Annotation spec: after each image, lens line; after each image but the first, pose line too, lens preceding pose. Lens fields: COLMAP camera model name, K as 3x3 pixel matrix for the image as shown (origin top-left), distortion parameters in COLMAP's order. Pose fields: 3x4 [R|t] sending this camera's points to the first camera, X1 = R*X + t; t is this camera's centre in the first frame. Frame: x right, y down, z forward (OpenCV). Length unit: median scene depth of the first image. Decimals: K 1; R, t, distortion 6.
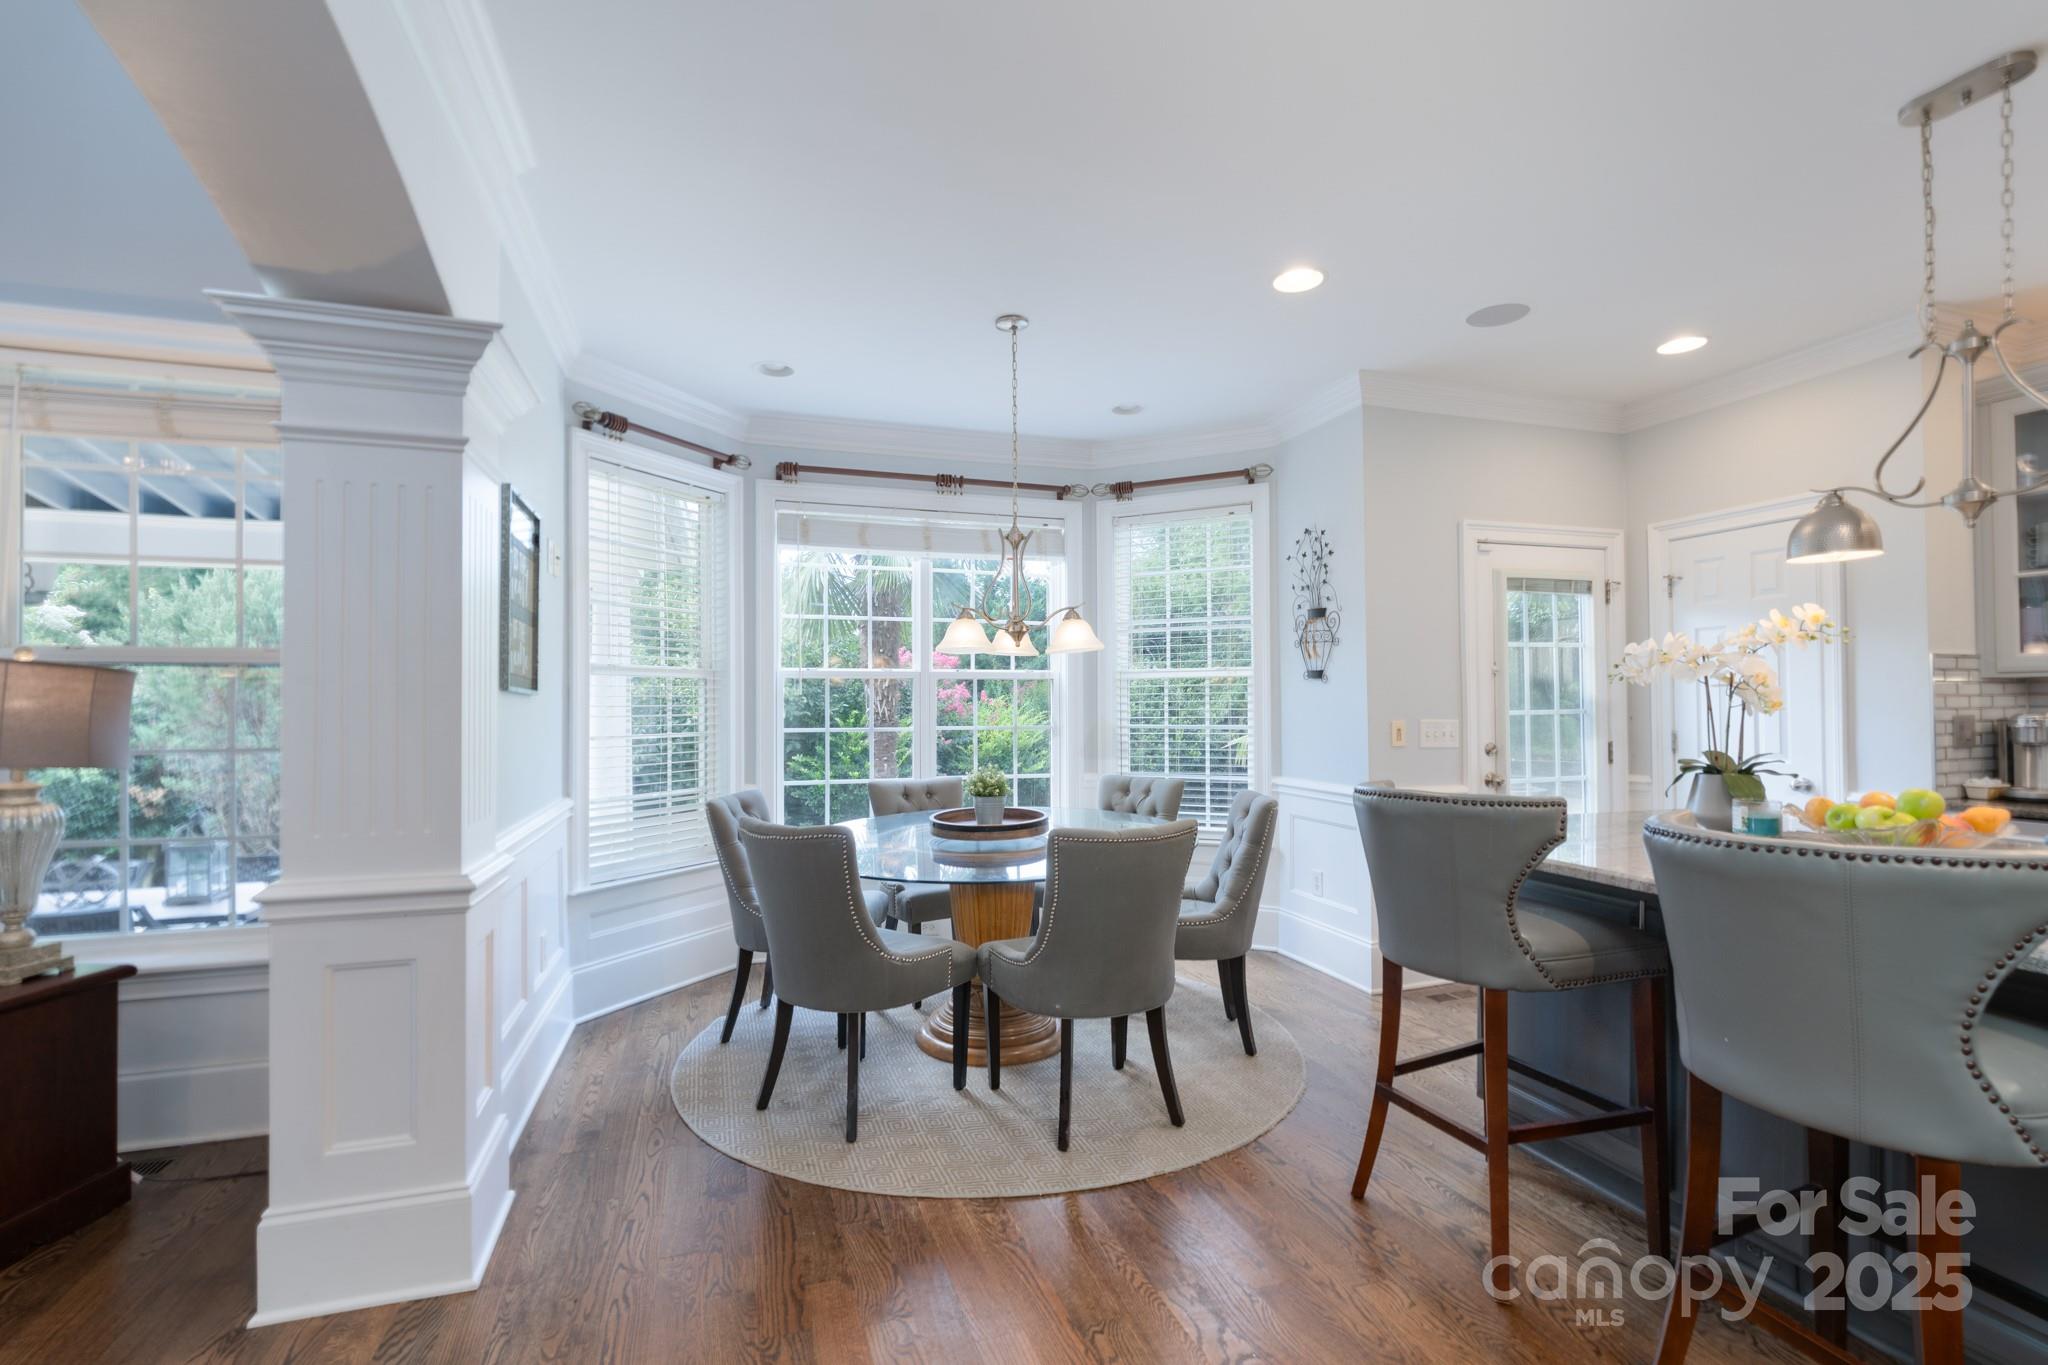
lens RADIAL K [[920.6, 0, 1017.3], [0, 920.6, 685.1], [0, 0, 1]] dist [-0.000215, 0.000344]
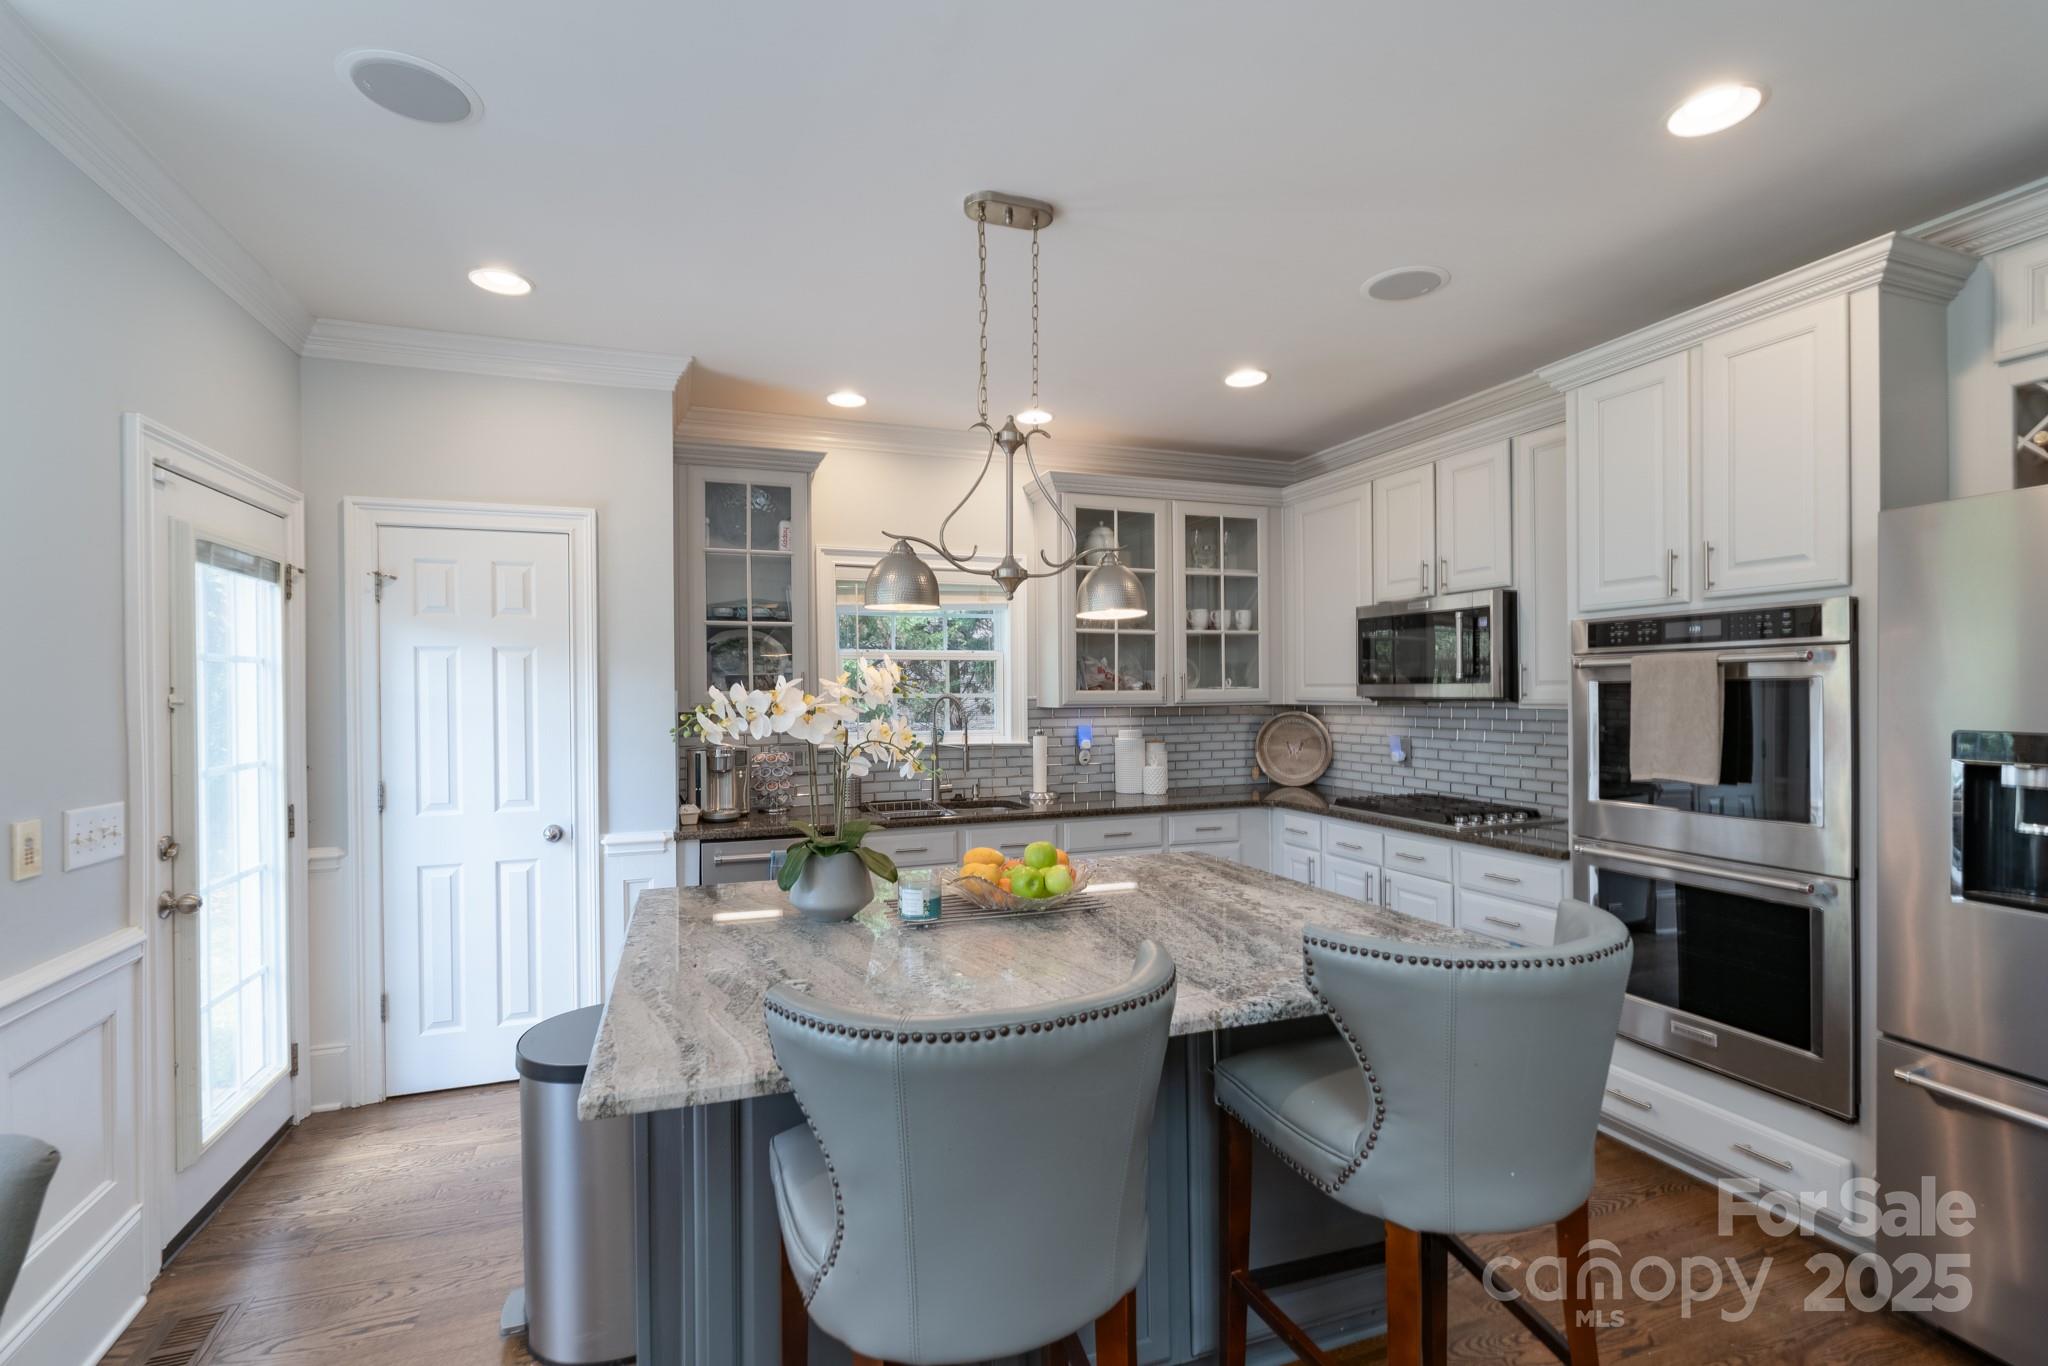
lens RADIAL K [[920.6, 0, 1017.3], [0, 920.6, 685.6], [0, 0, 1]] dist [-0.000215, 0.000344]
pose [[-0.019340, 0.011792, 0.999743, -0.049478], [-0.016233, 0.999795, -0.012107, -0.033369], [-0.999681, -0.016463, -0.019145, 0.617351]]
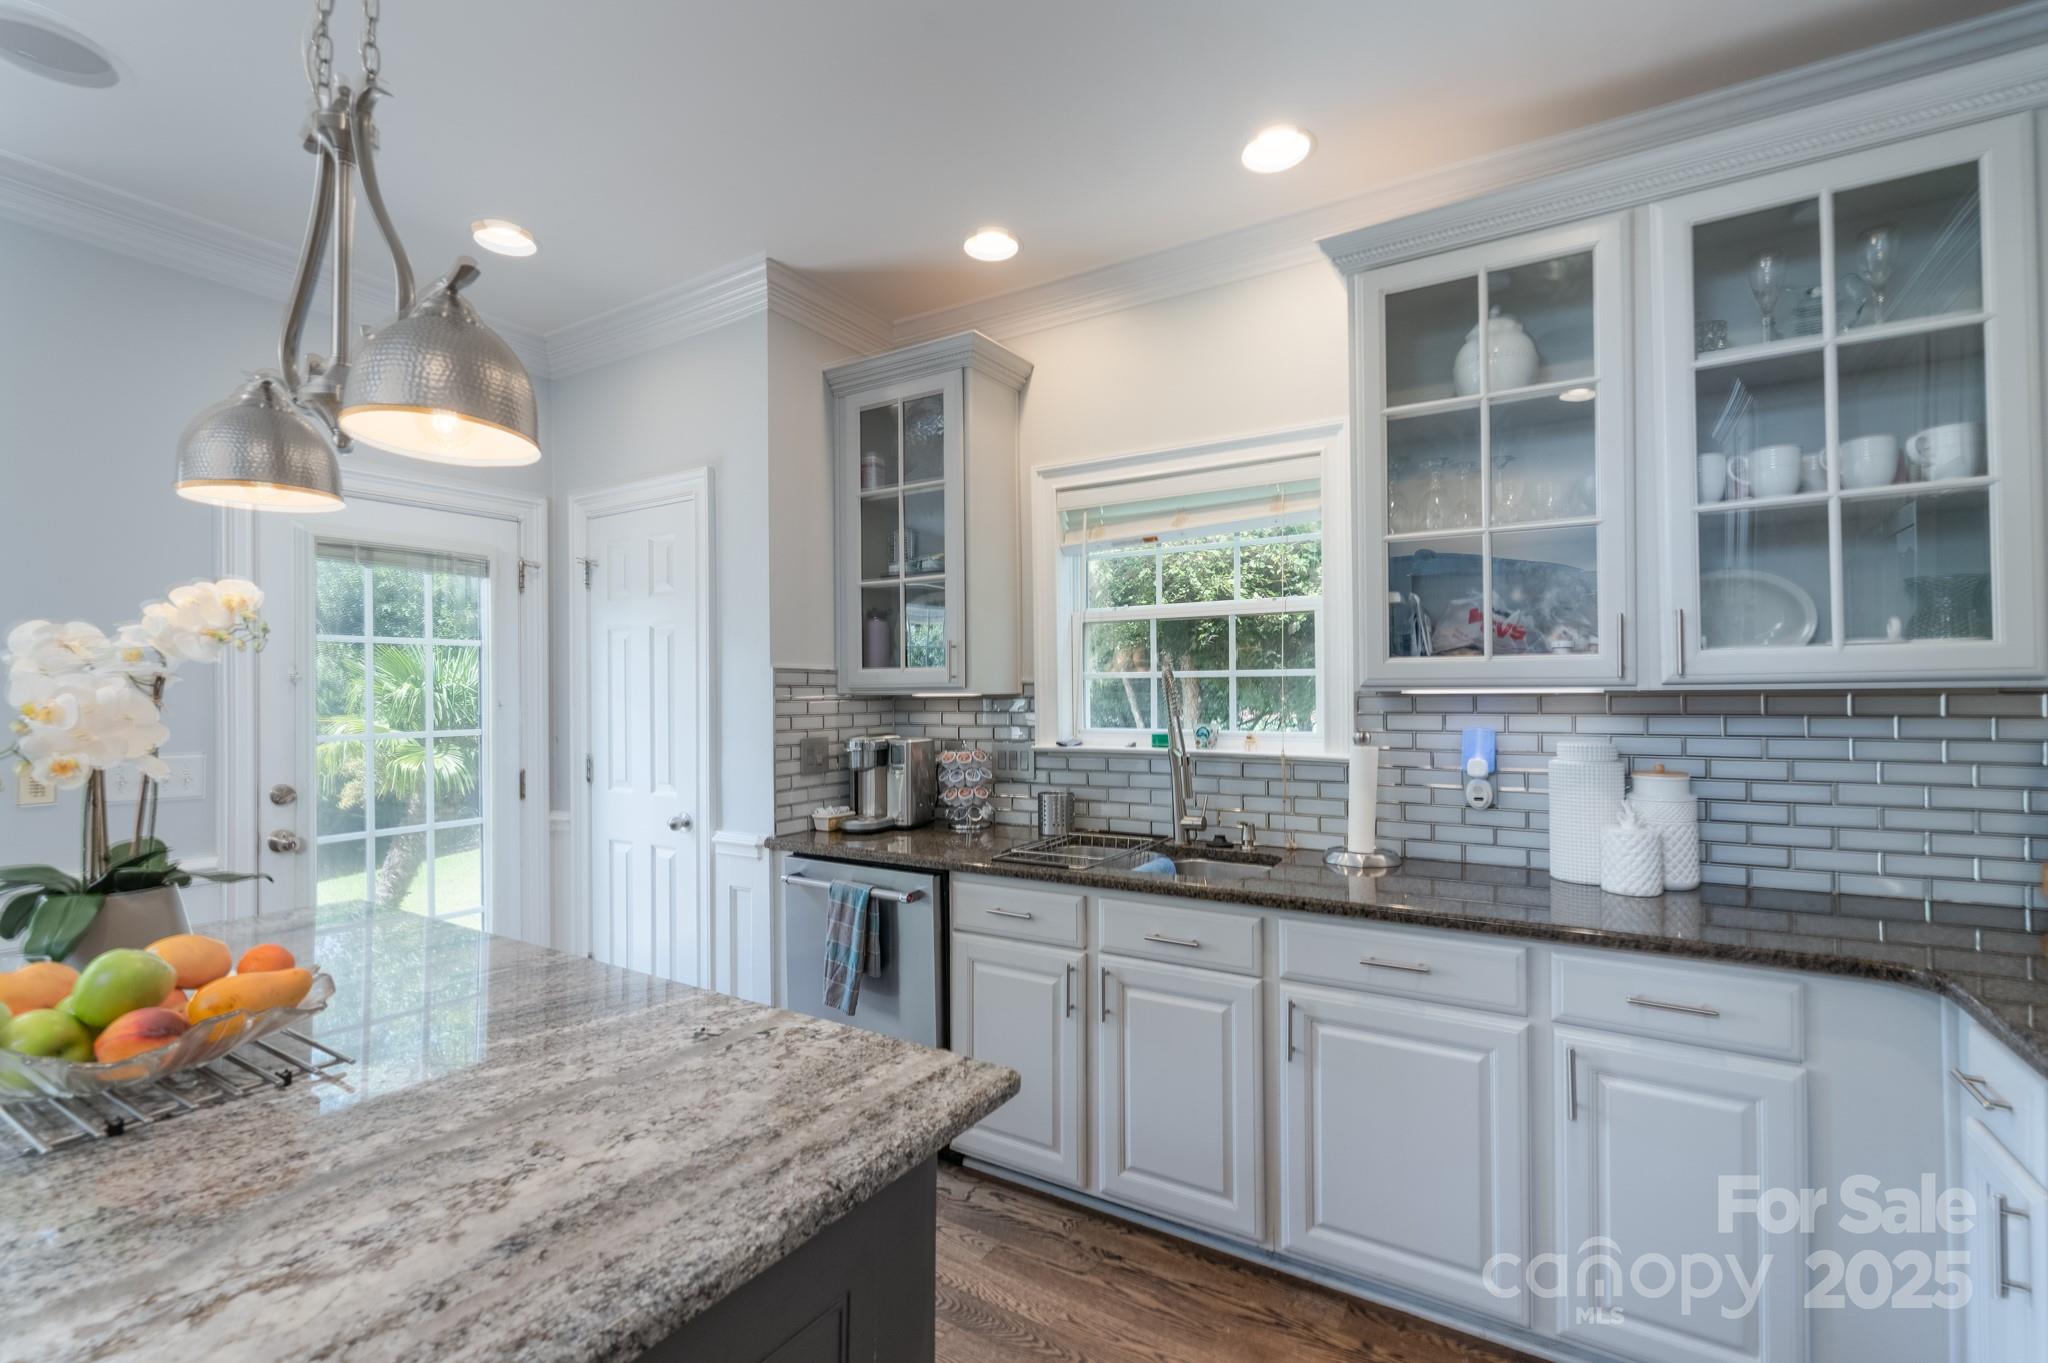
lens RADIAL K [[920.6, 0, 1017.3], [0, 920.6, 684.1], [0, 0, 1]] dist [-0.000215, 0.000344]
pose [[0.776201, 0.009441, 0.630414, 0.611893], [-0.013494, 0.999908, 0.001640, -0.022732], [-0.630341, -0.009780, 0.776257, 0.182691]]
